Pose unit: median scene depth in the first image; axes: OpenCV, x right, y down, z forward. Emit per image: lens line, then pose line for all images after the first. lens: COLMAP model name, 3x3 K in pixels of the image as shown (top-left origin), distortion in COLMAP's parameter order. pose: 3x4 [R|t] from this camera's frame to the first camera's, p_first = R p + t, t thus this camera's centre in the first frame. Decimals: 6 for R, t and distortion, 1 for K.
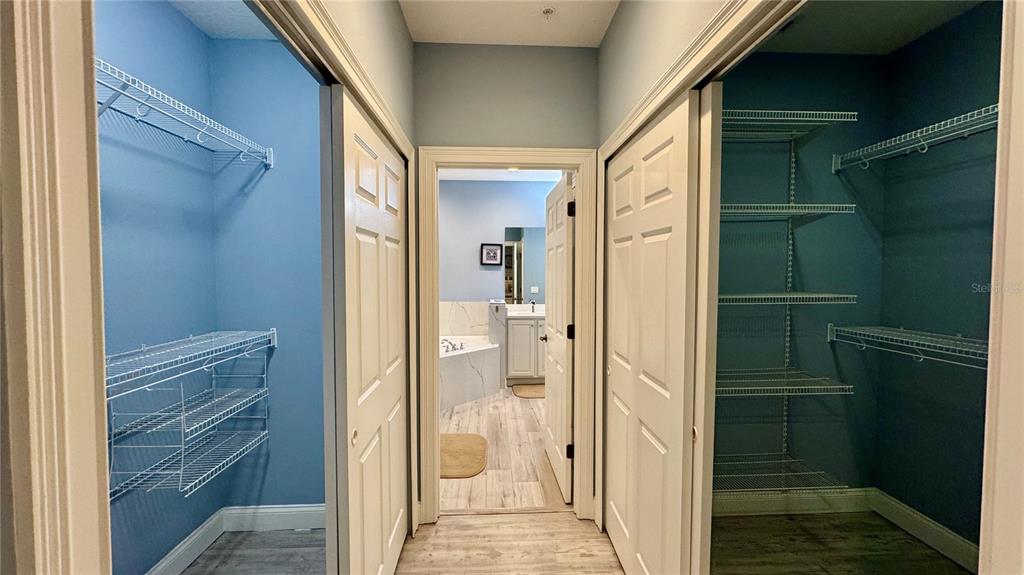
lens RADIAL K [[410.7, 0, 515.9], [0, 410.7, 286.4], [0, 0, 1]] dist [-0.003952, 0.000178]
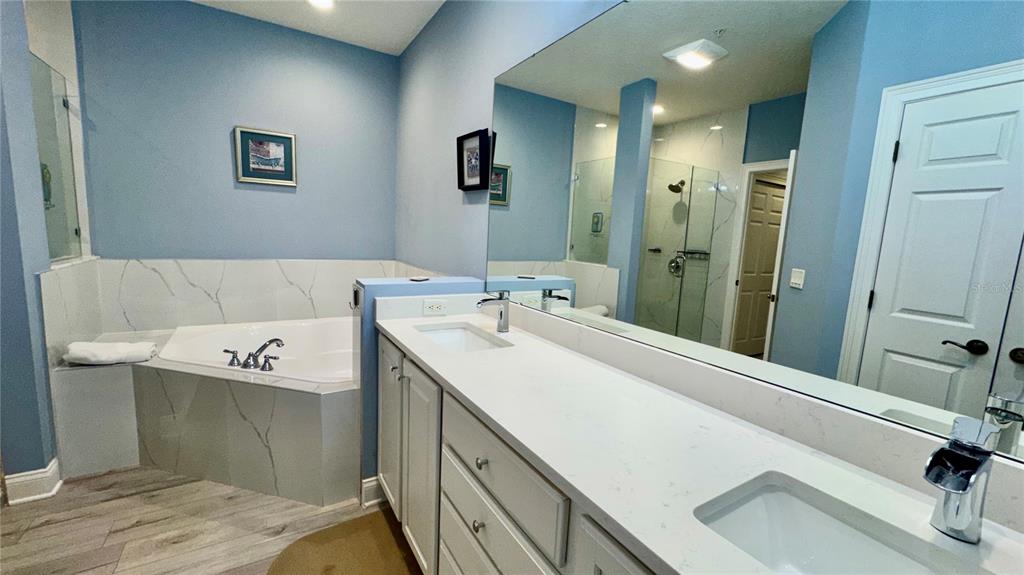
lens RADIAL K [[410.7, 0, 511.2], [0, 410.7, 291.8], [0, 0, 1]] dist [-0.003952, 0.000178]
pose [[0.480245, 0.136087, -0.866513, 0.342119], [-0.074194, 0.990653, 0.114463, -0.002979], [0.873991, 0.009320, 0.485853, 0.921558]]
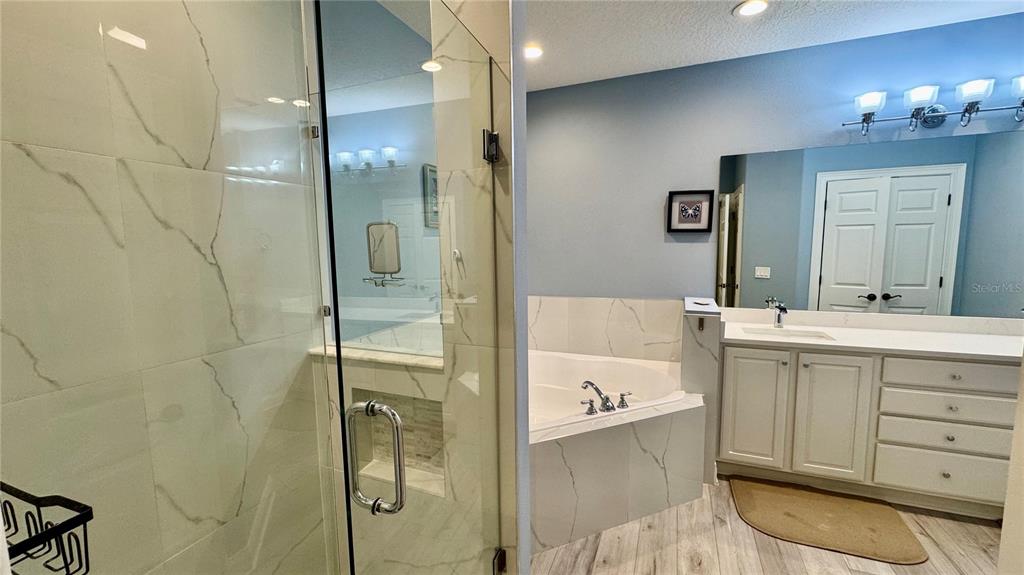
lens RADIAL K [[410.7, 0, 513.8], [0, 410.7, 287.7], [0, 0, 1]] dist [-0.003952, 0.000178]
pose [[0.903862, 0.027393, -0.426947, -0.039520], [0.005123, 0.997184, 0.074825, -0.023669], [0.427794, -0.069819, 0.901176, 0.465167]]
